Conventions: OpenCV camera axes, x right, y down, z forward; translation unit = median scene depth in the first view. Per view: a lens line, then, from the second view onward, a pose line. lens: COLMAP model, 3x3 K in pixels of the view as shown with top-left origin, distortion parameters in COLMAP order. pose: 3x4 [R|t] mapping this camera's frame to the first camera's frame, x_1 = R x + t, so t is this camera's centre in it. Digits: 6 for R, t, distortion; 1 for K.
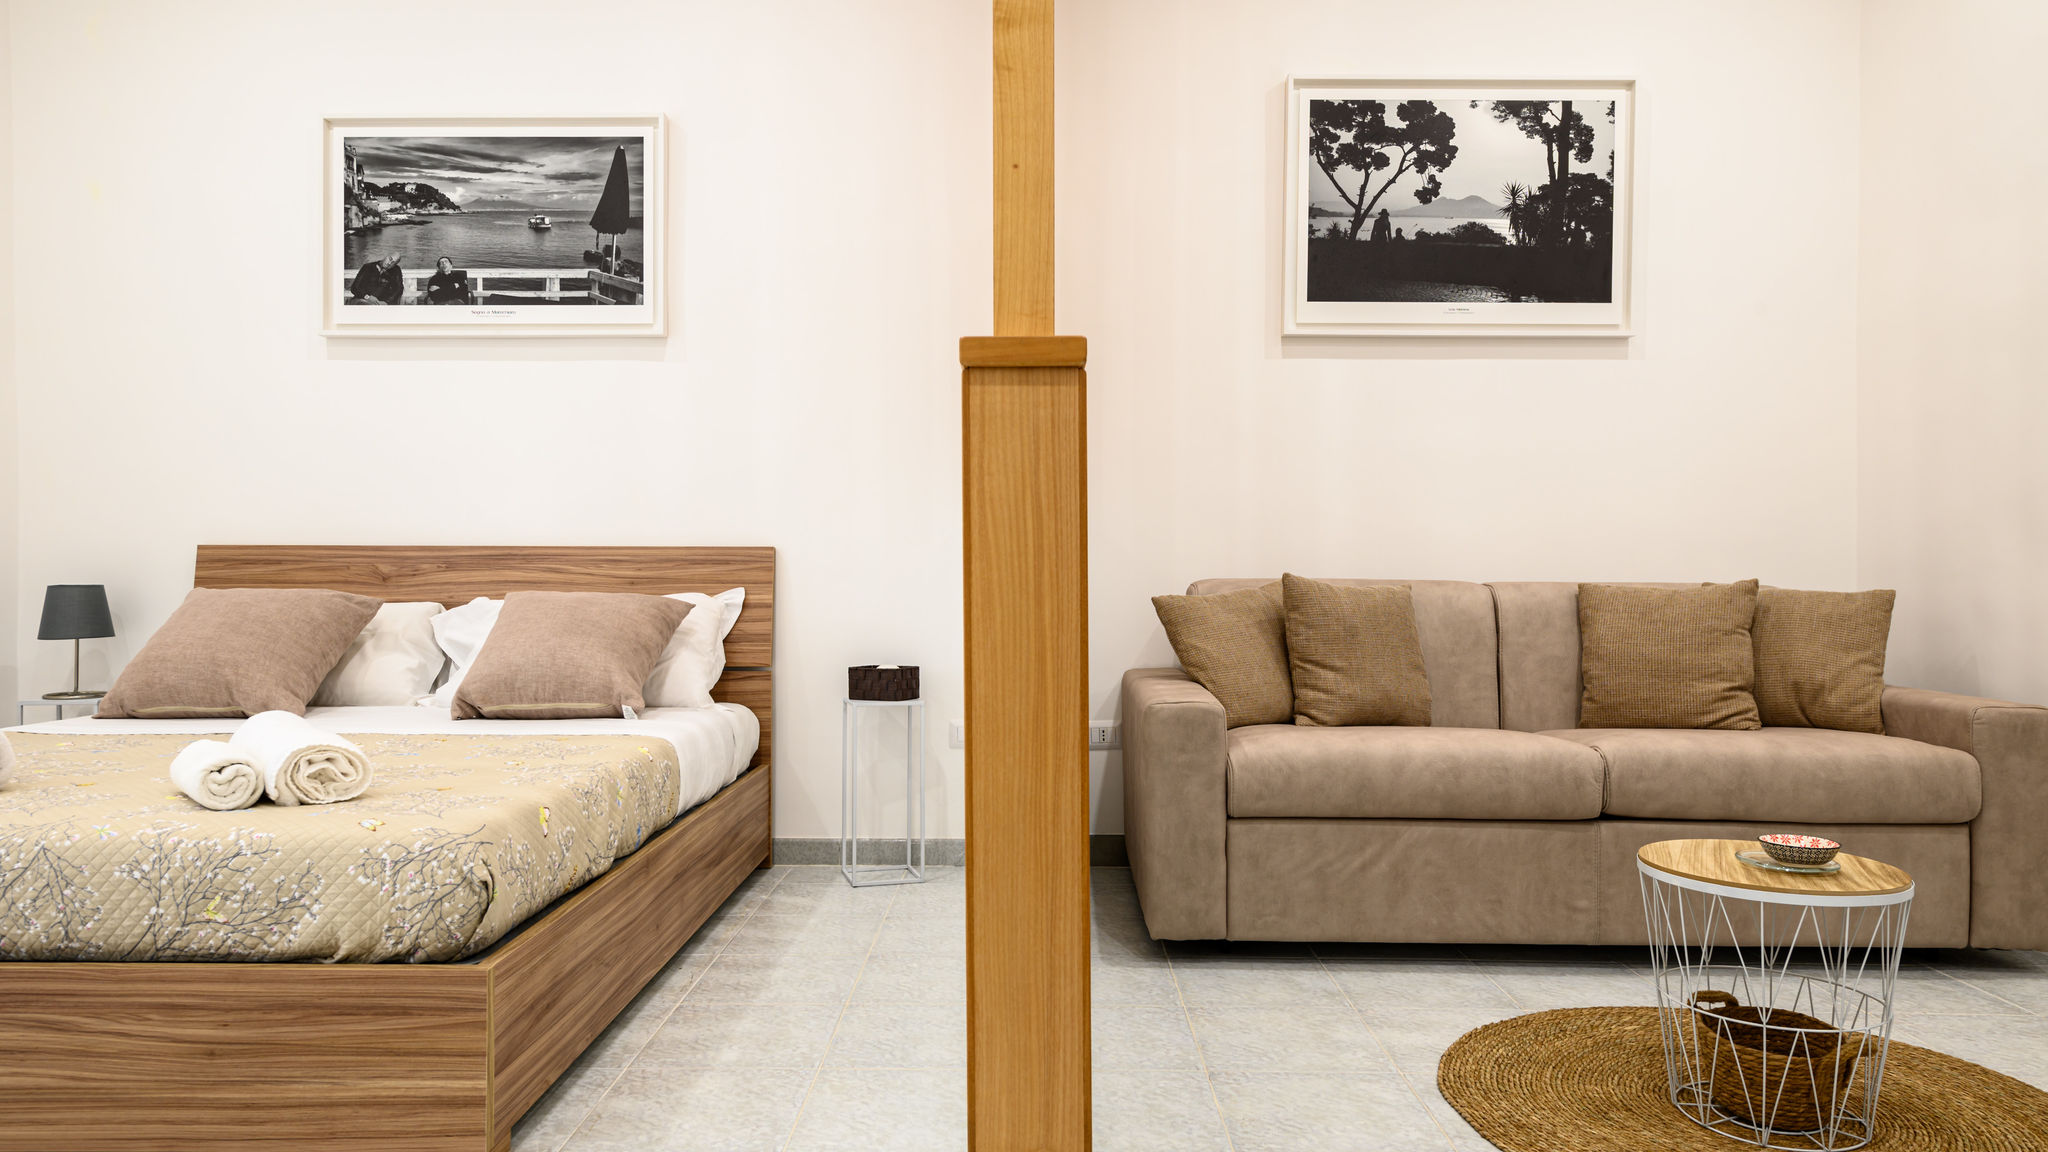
lens RADIAL K [[1315.2, 0, 1025.8], [0, 1315.2, 576.6], [0, 0, 1]] dist [0.029106, -0.025147]
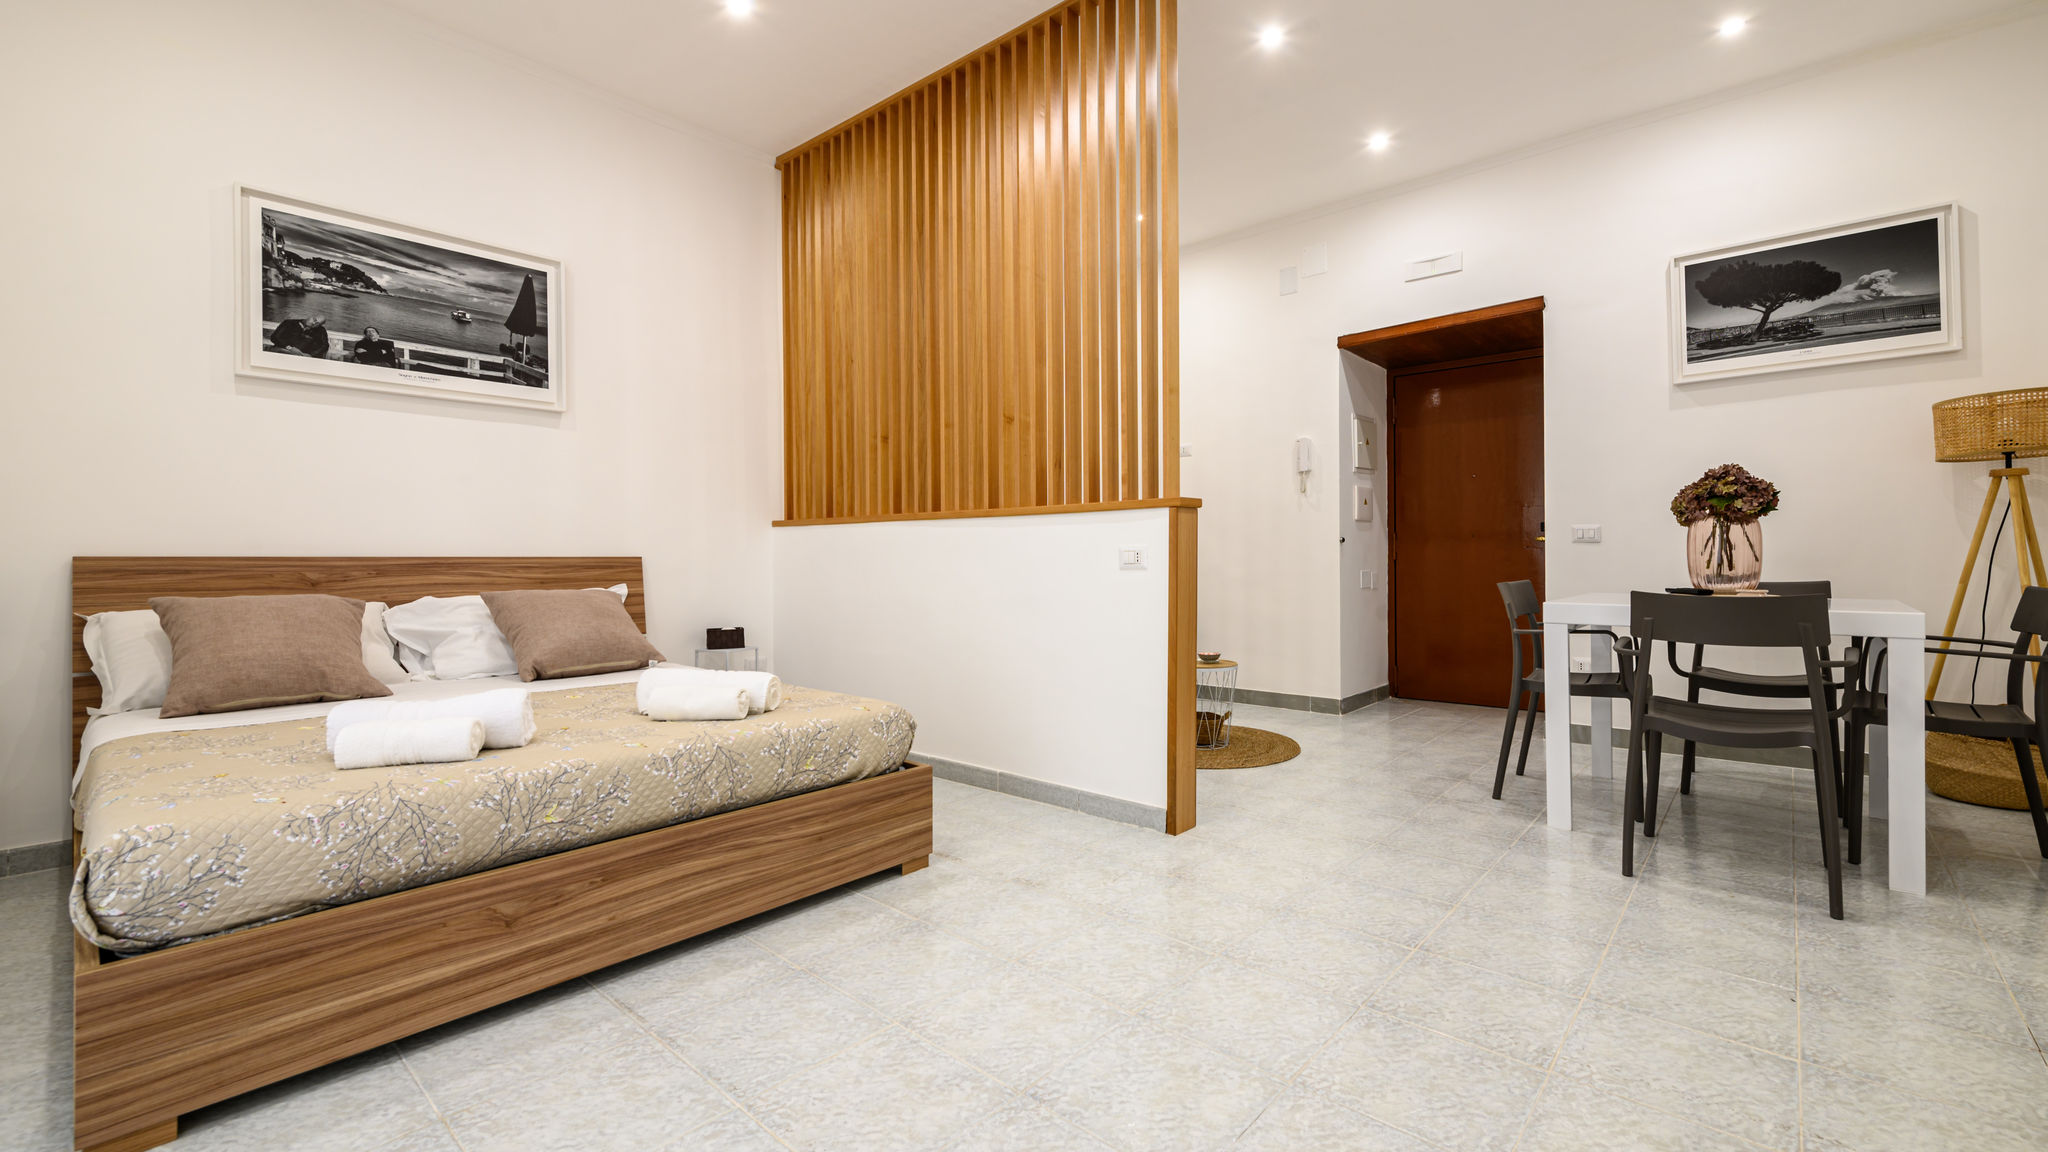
lens RADIAL K [[839.0, 0, 1044.2], [0, 839.0, 557.4], [0, 0, 1]] dist [0.015972, -0.006927]
pose [[0.652972, -0.003137, 0.757376, -0.644339], [0.008527, 0.999958, -0.003210, -0.015023], [-0.757334, 0.008554, 0.652972, -0.008185]]
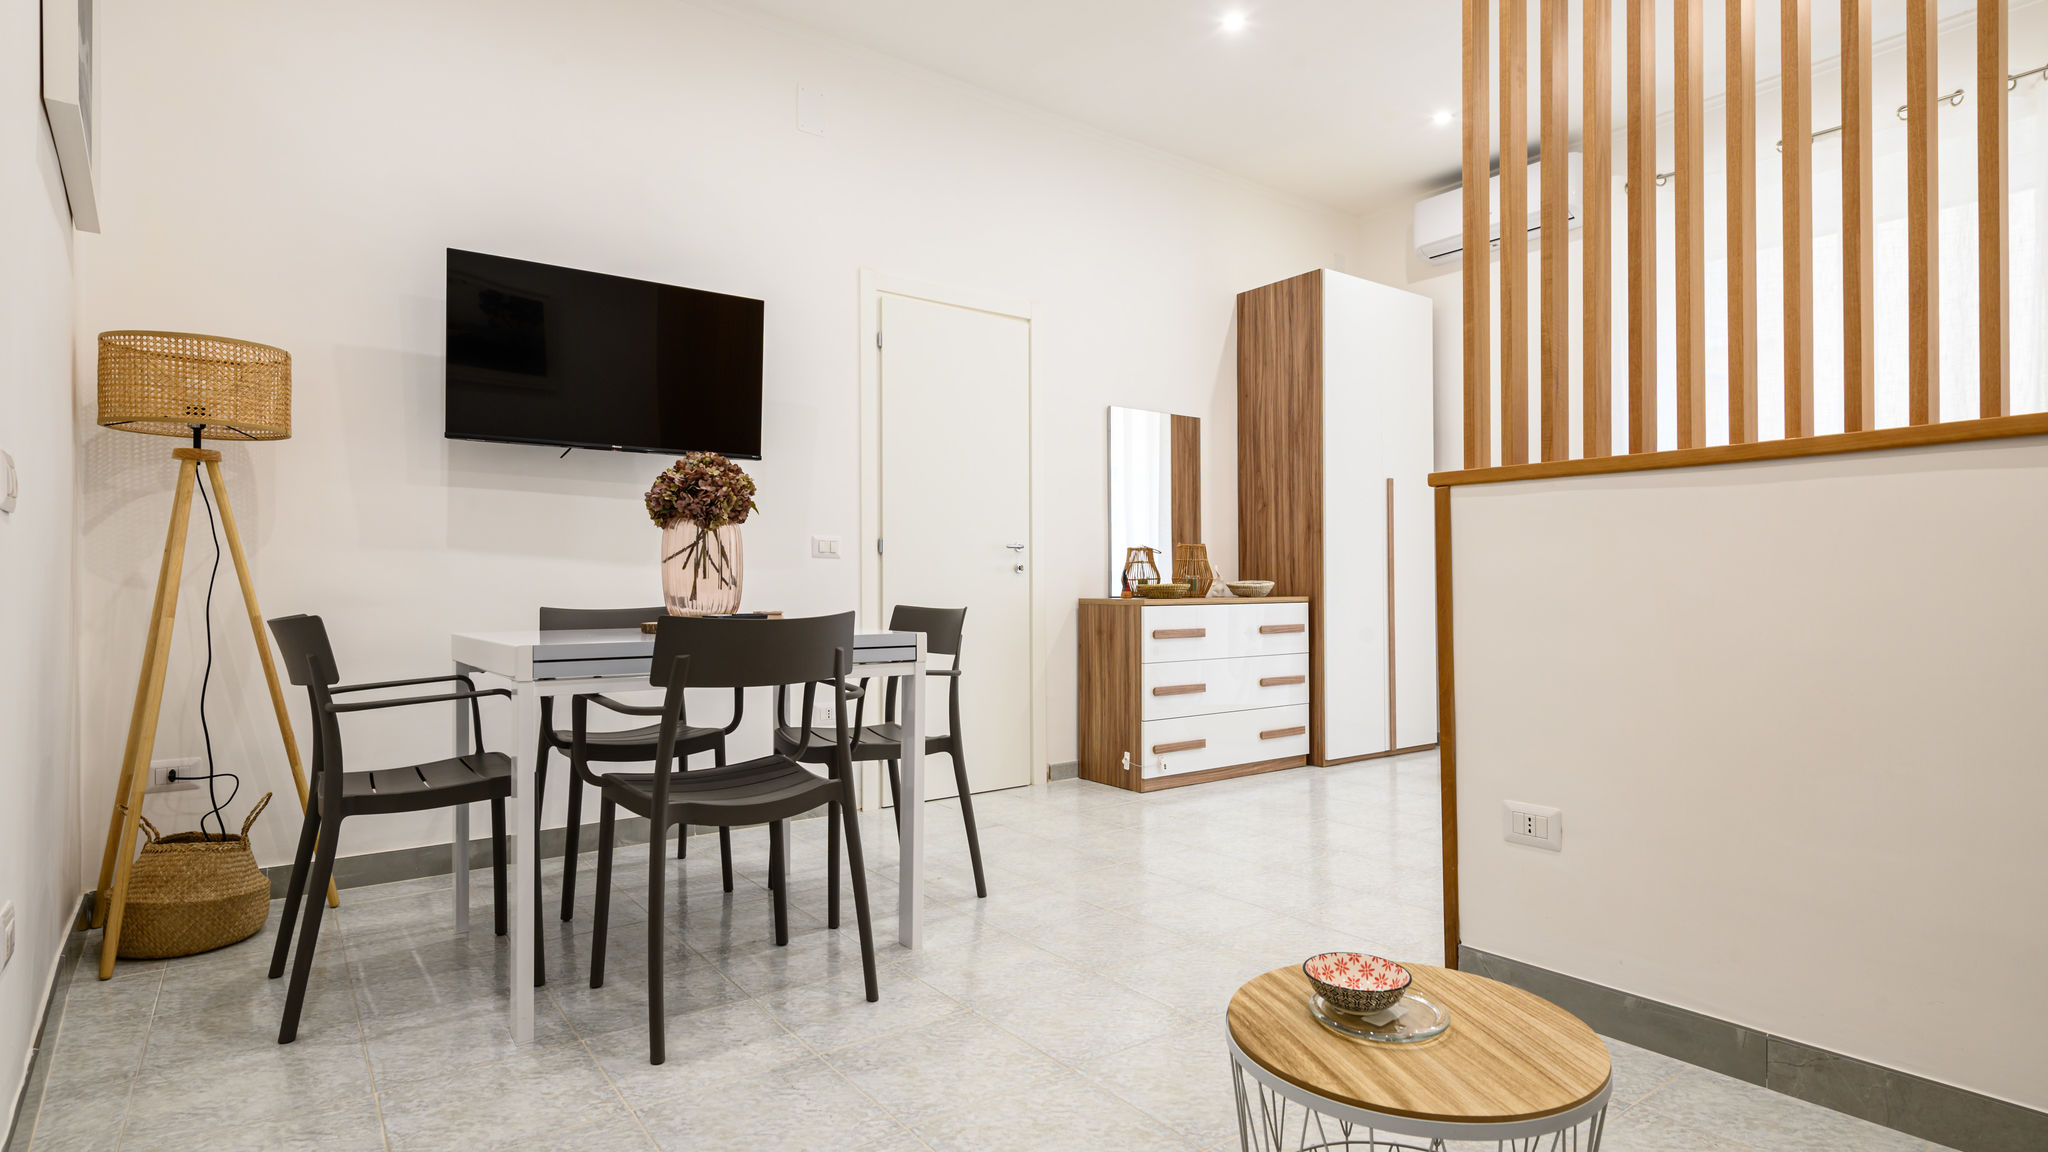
lens RADIAL K [[1023.8, 0, 1036.5], [0, 1023.8, 584.0], [0, 0, 1]] dist [0.013578, -0.001145]
pose [[-0.796915, 0.000438, -0.604091, 0.565088], [0.002160, 0.999995, -0.002125, -0.002733], [0.604087, -0.002998, -0.796913, 0.715643]]
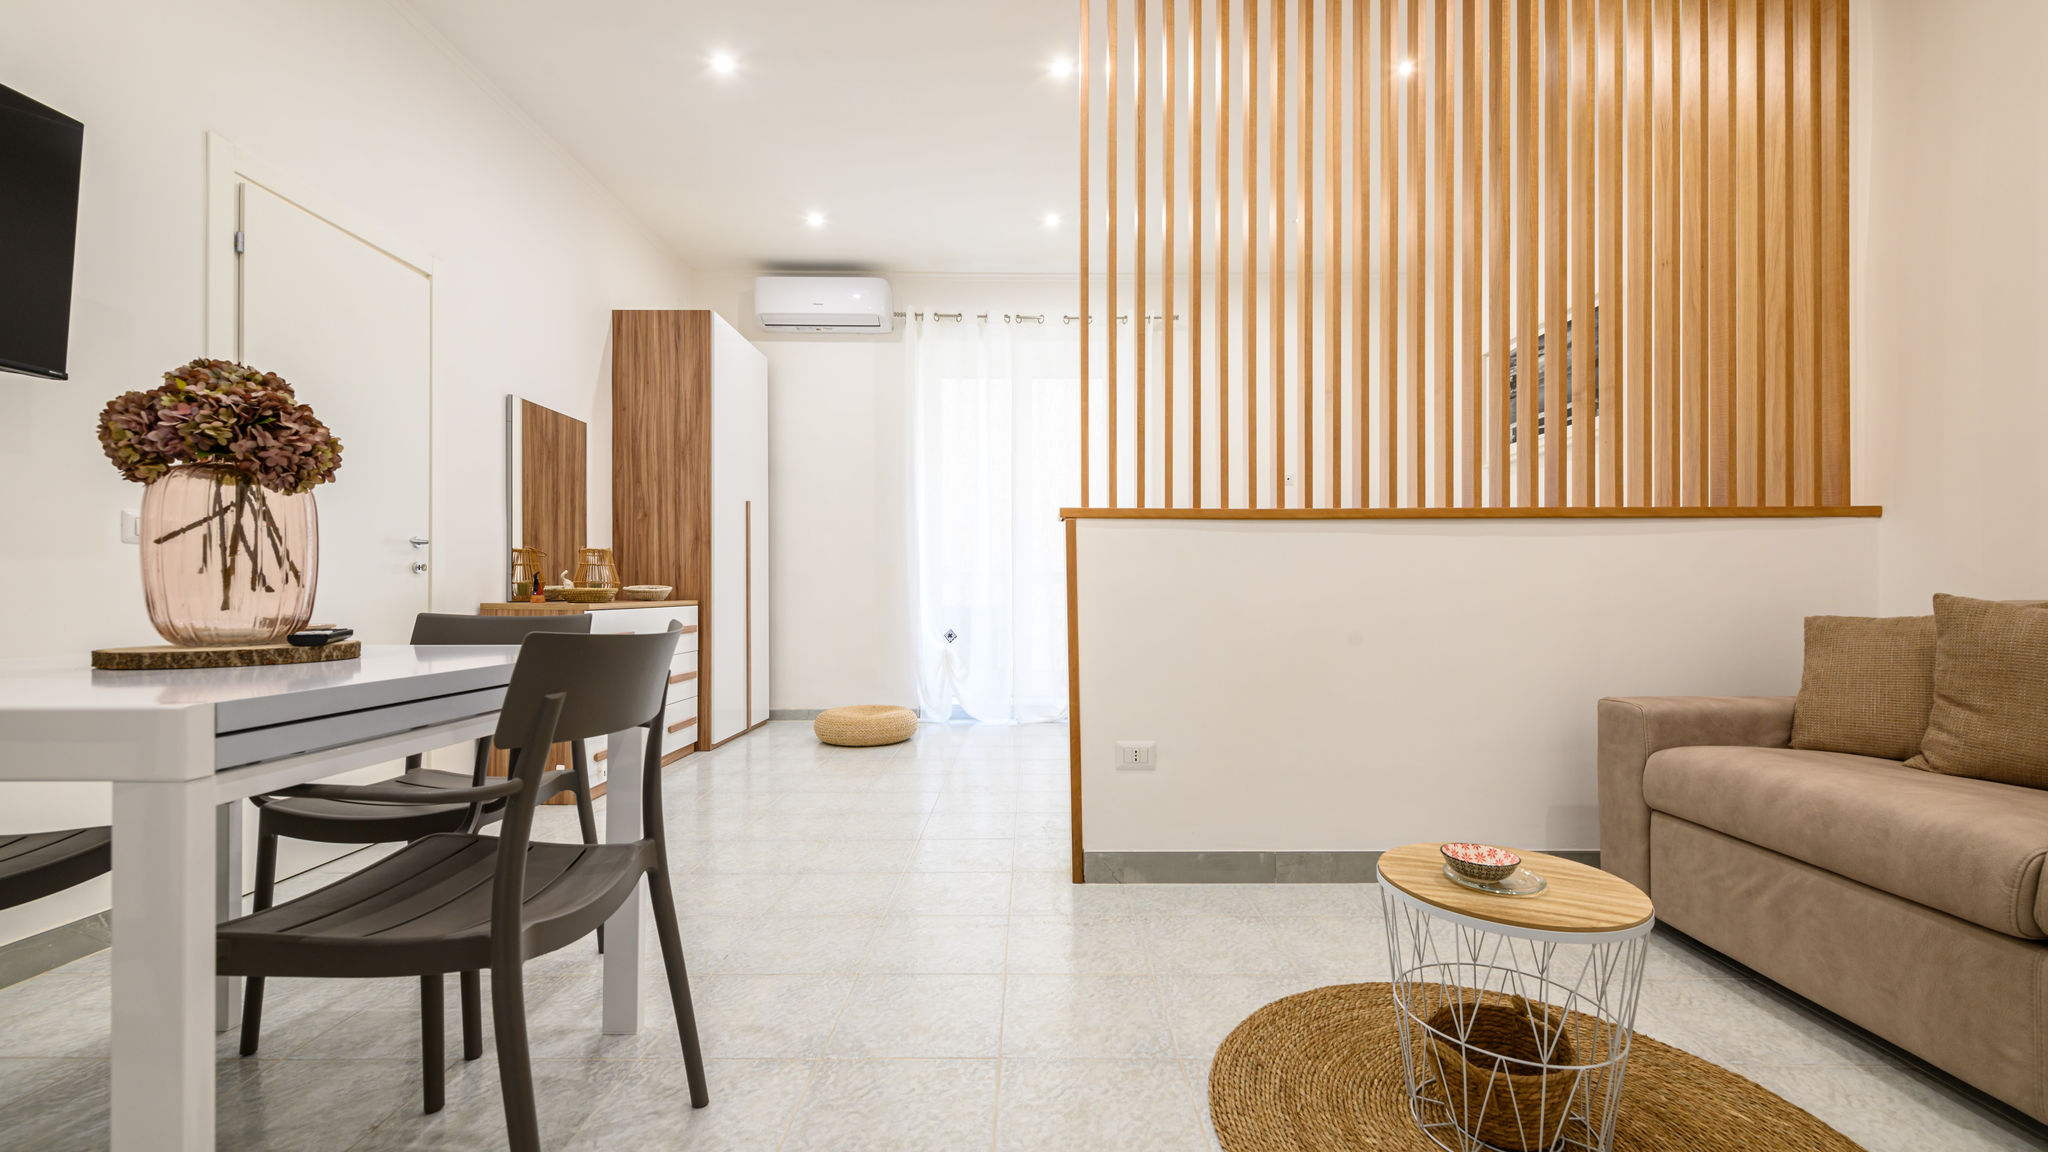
lens RADIAL K [[814.3, 0, 1020.3], [0, 814.3, 587.0], [0, 0, 1]] dist [0.020794, -0.007428]
pose [[-0.004212, -0.006760, -0.999968, 0.660056], [-0.003206, 0.999972, -0.006747, -0.001360], [0.999986, 0.003177, -0.004233, 0.346720]]
